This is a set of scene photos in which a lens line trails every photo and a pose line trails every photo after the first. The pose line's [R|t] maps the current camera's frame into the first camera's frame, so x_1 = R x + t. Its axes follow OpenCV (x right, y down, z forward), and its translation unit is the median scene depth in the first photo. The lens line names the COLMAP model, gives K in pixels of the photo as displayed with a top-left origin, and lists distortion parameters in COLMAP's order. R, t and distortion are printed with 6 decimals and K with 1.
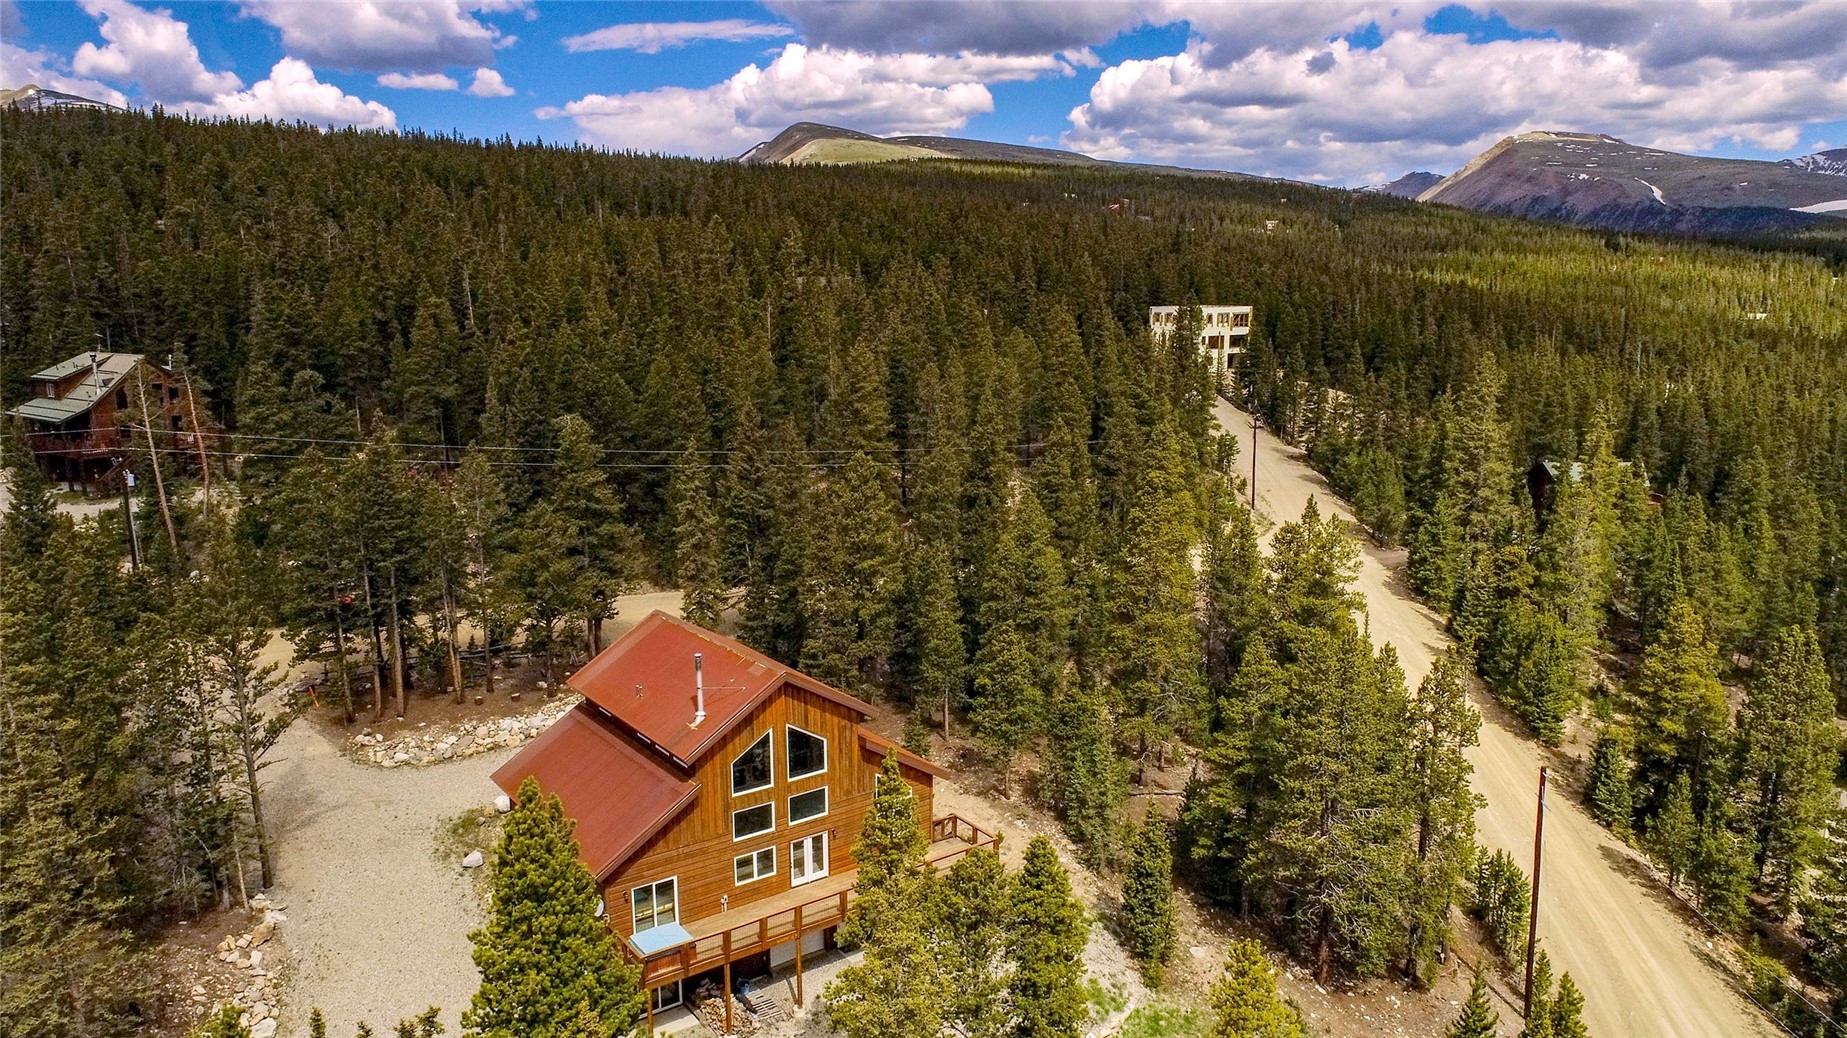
lens RADIAL K [[1295.1, 0, 927.5], [0, 1295.1, 524.9], [0, 0, 1]] dist [-0.009307, -0.000977]
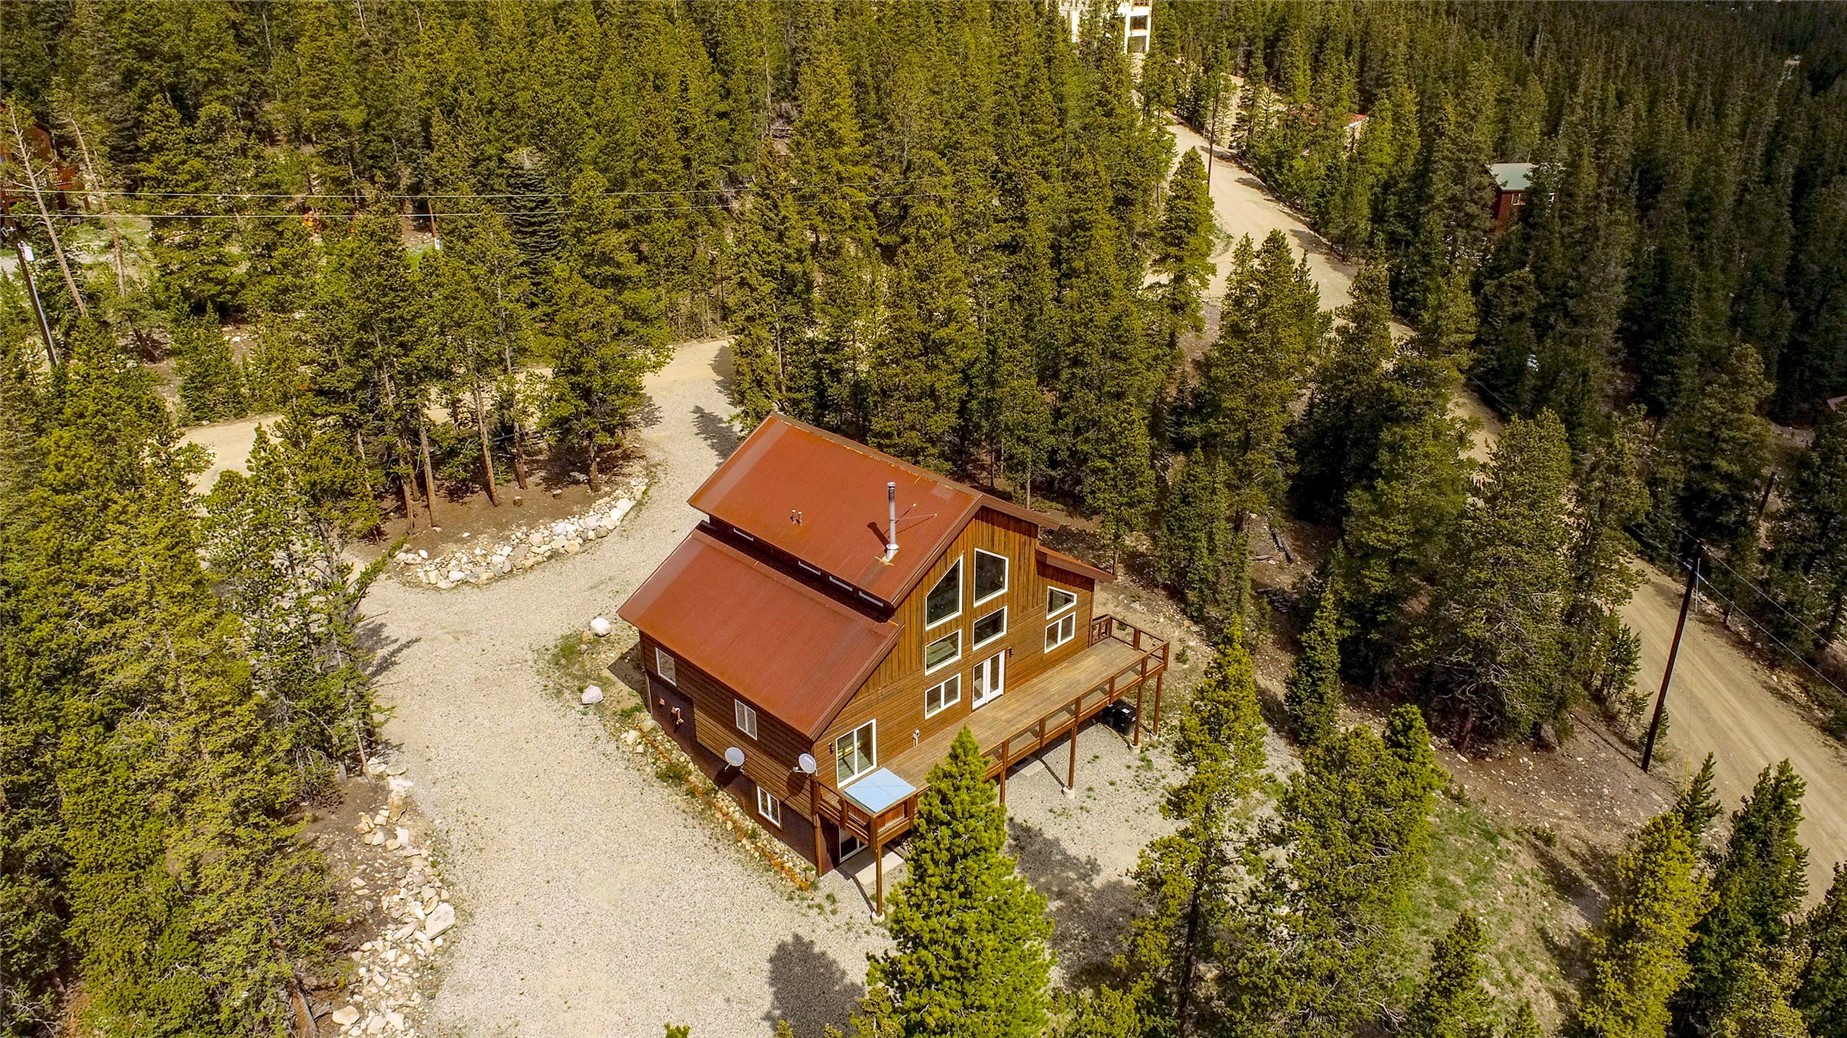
lens RADIAL K [[1295.1, 0, 927.5], [0, 1295.1, 524.9], [0, 0, 1]] dist [-0.009307, -0.000977]
pose [[0.989540, -0.055931, 0.132972, -0.209946], [0.022261, 0.969942, 0.242316, -0.066973], [-0.142528, -0.236821, 0.961042, 0.105349]]
